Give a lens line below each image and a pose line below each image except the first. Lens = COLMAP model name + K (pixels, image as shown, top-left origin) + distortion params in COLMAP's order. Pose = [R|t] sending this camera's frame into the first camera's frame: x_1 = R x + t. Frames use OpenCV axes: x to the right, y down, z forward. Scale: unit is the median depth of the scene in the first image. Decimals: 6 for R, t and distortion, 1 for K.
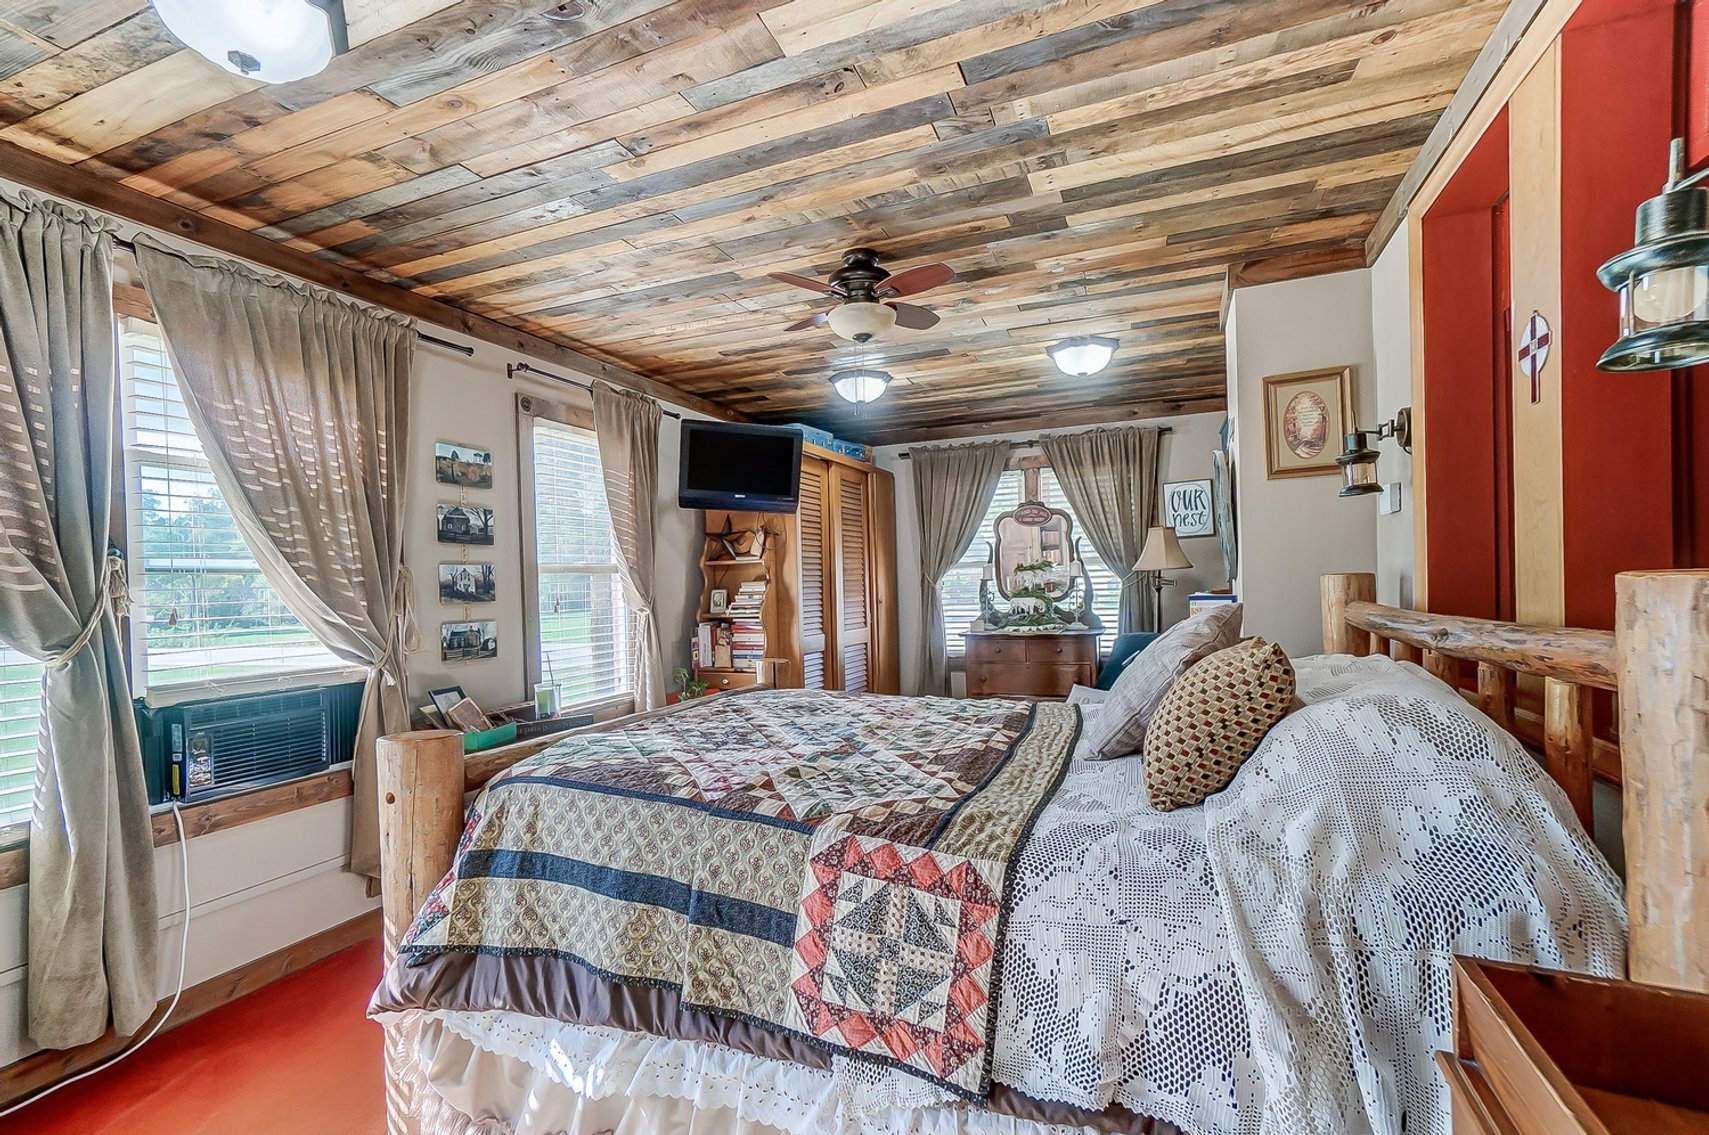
lens RADIAL K [[752.5, 0, 845.1], [0, 752.5, 589.6], [0, 0, 1]] dist [-0.015540, 0.013394]
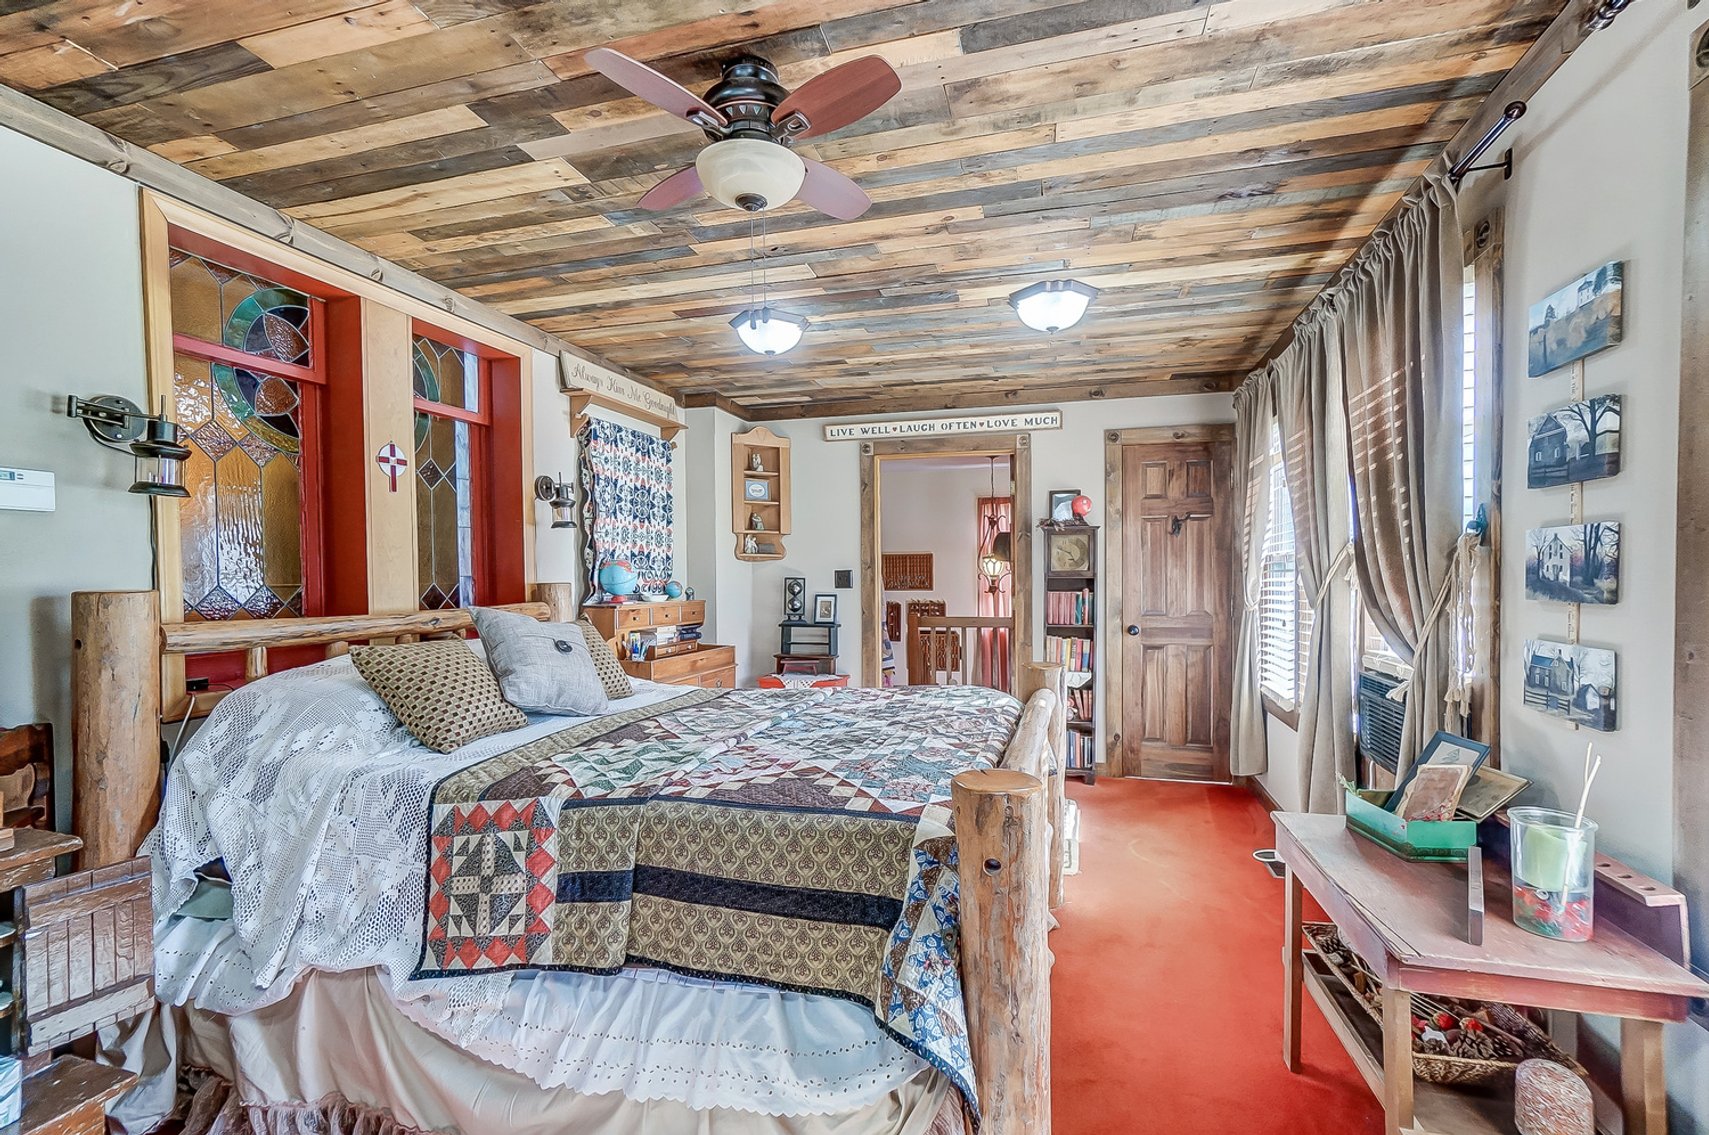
lens RADIAL K [[752.5, 0, 845.1], [0, 752.5, 589.6], [0, 0, 1]] dist [-0.015540, 0.013394]
pose [[-0.993737, 0.032019, -0.107061, 0.023940], [0.028618, 0.999040, 0.033160, -0.025831], [0.108020, 0.029889, -0.993699, 1.762191]]
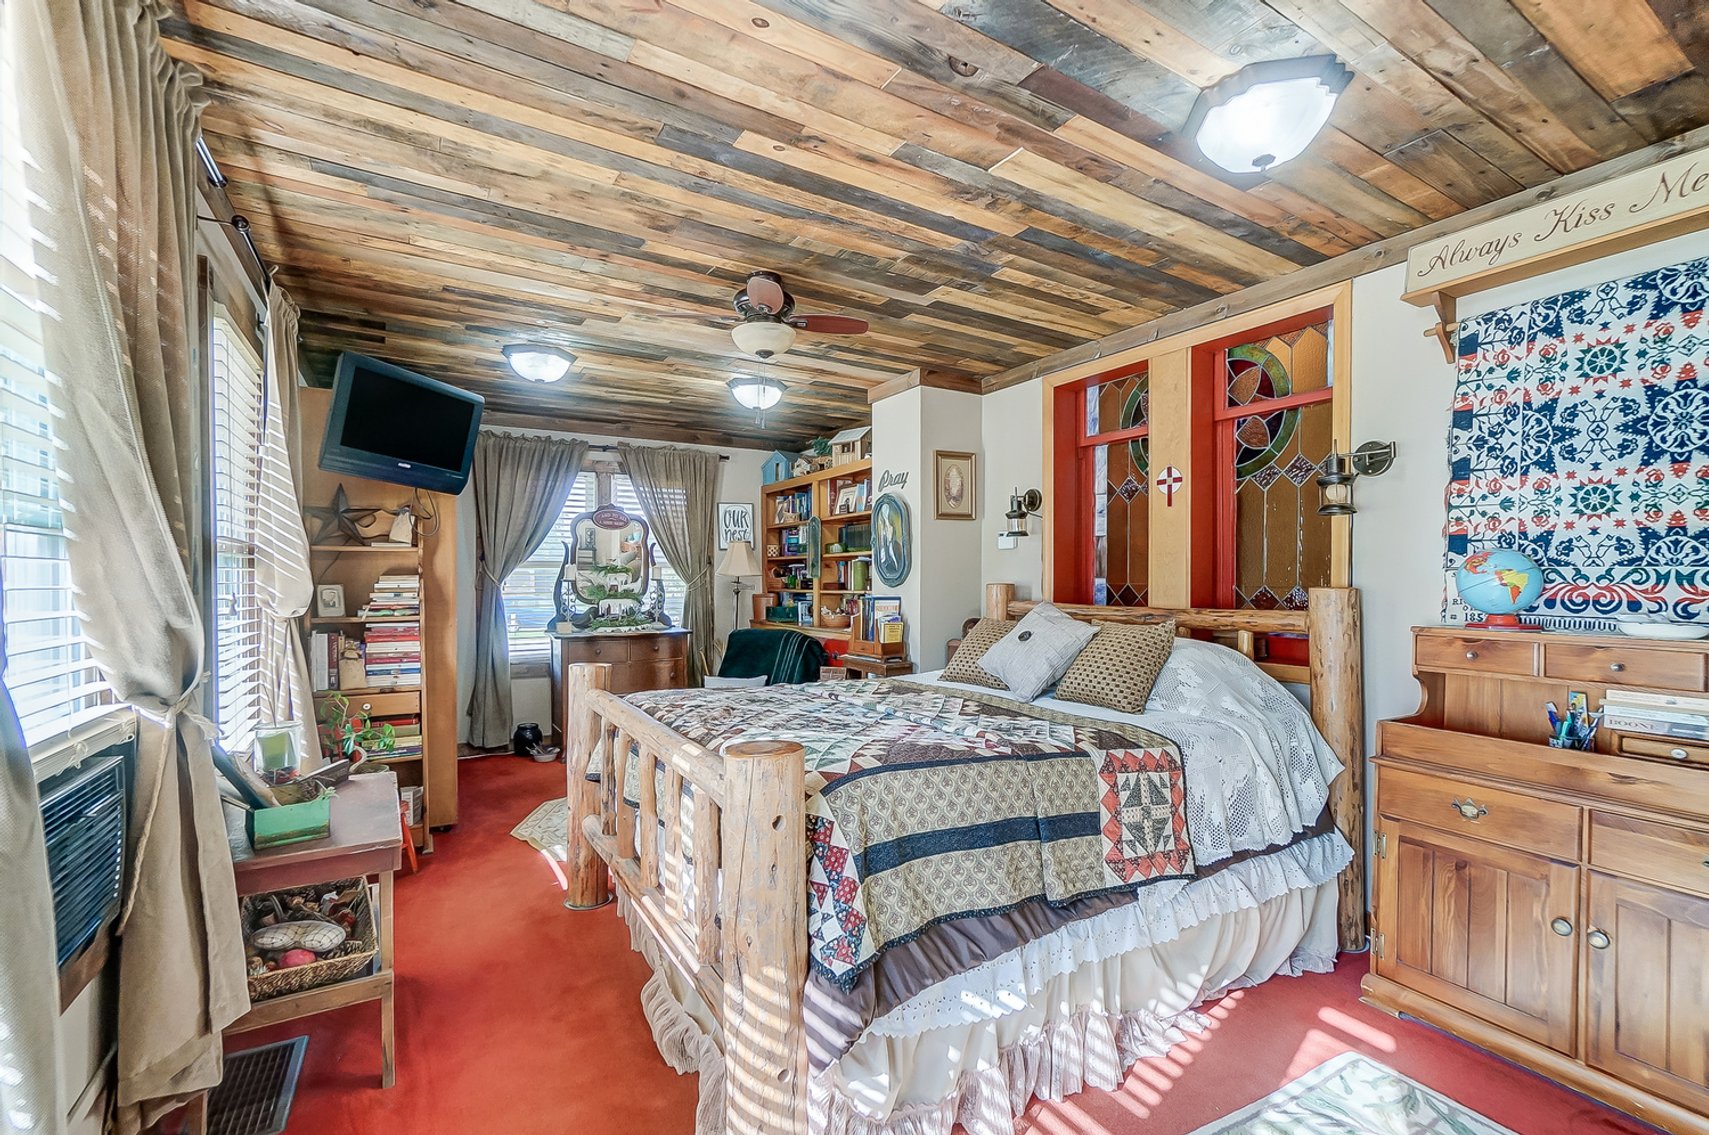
lens RADIAL K [[752.5, 0, 845.1], [0, 752.5, 589.6], [0, 0, 1]] dist [-0.015540, 0.013394]
pose [[0.595234, 0.017278, 0.803367, -0.814112], [-0.011713, 0.999849, -0.012825, 0.015216], [-0.803467, -0.001776, 0.595346, 0.282631]]
